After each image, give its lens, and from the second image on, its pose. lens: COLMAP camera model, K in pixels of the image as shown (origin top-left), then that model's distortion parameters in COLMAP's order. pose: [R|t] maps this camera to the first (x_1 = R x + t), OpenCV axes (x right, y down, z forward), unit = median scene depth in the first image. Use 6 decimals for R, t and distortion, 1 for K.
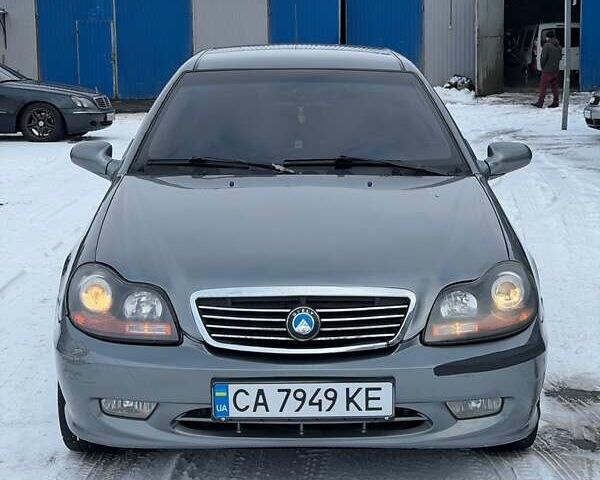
lens RADIAL K [[1117.2, 0, 300.5], [0, 1117.2, 152.1], [0, 0, 1]] dist [0.074837, 0.295582]
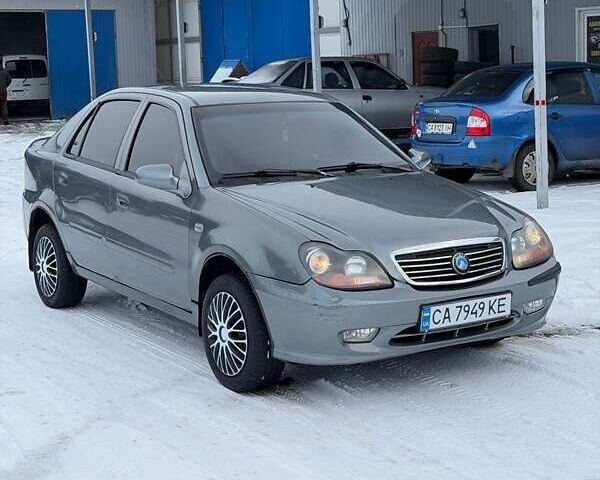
lens RADIAL K [[1117.2, 0, 300.5], [0, 1117.2, 152.1], [0, 0, 1]] dist [0.074837, 0.295582]
pose [[0.850136, -0.055016, 0.523681, -0.997842], [0.068127, 0.997660, -0.005785, -0.007552], [-0.522138, 0.040594, 0.851895, -0.217090]]
